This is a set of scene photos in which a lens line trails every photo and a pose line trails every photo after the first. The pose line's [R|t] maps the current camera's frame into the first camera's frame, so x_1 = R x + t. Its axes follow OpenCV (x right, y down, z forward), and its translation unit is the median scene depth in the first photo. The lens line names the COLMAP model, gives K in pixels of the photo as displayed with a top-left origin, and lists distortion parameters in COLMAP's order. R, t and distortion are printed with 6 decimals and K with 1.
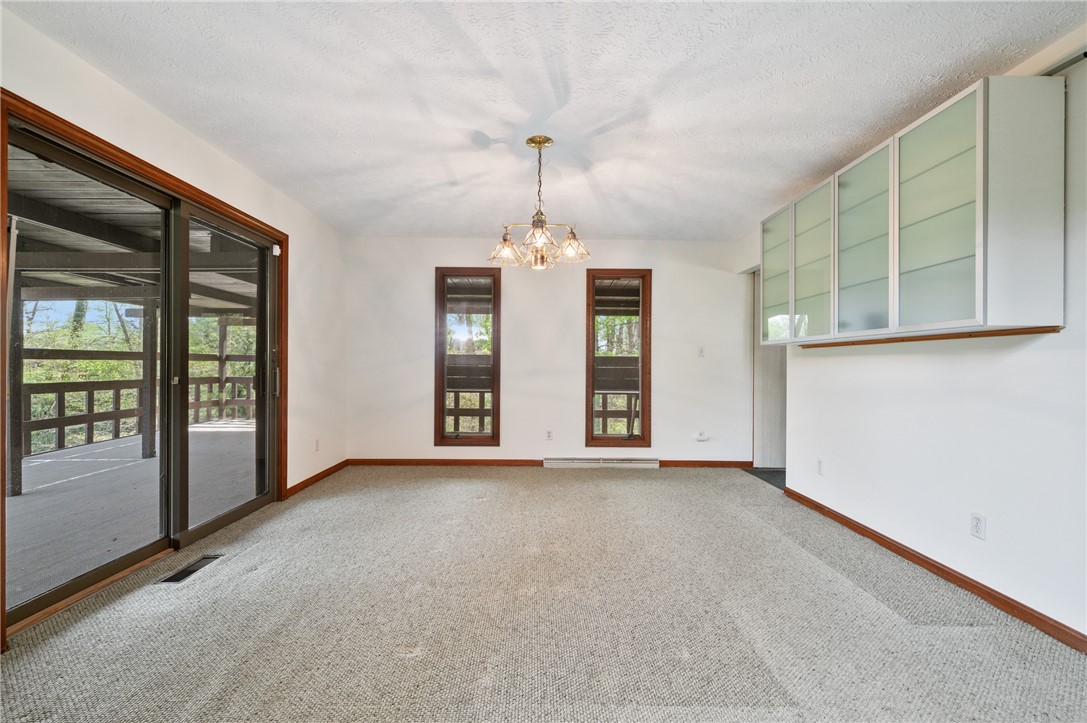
lens RADIAL K [[447.8, 0, 545.0], [0, 447.8, 358.8], [0, 0, 1]] dist [0.001439, 0.000072]
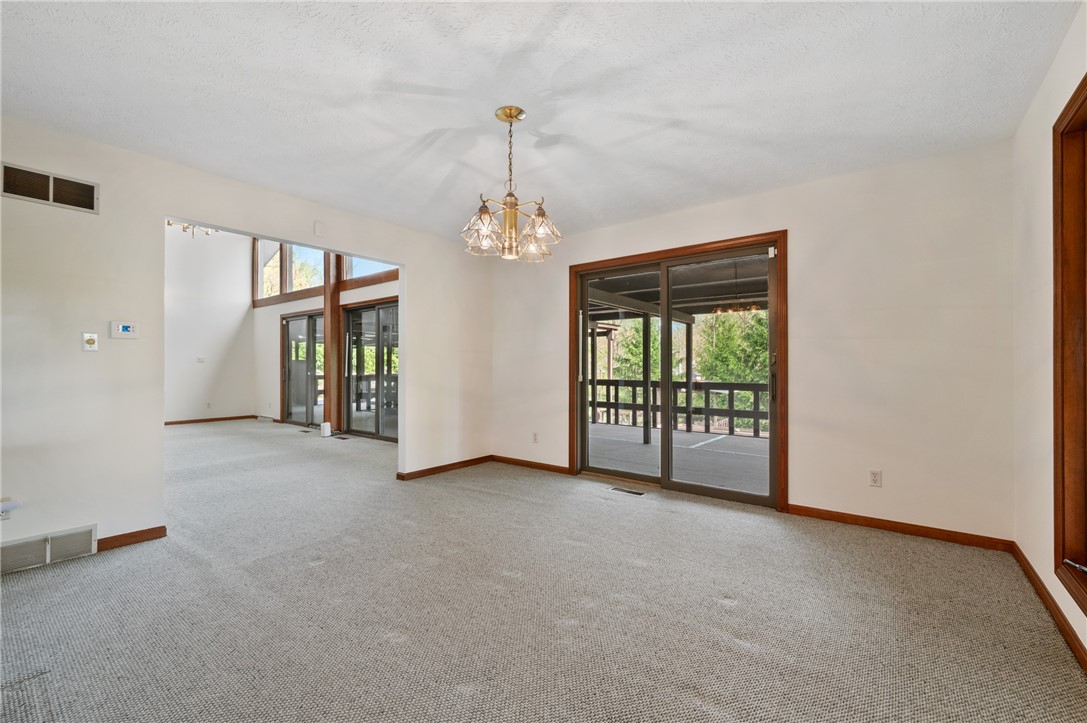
lens RADIAL K [[454.4, 0, 548.4], [0, 454.4, 365.8], [0, 0, 1]] dist [0.000167, 0.000093]
pose [[-0.624250, -0.012317, -0.781128, 0.612613], [0.004577, 0.999801, -0.019423, 0.027155], [0.781212, -0.015700, -0.624069, 1.556560]]
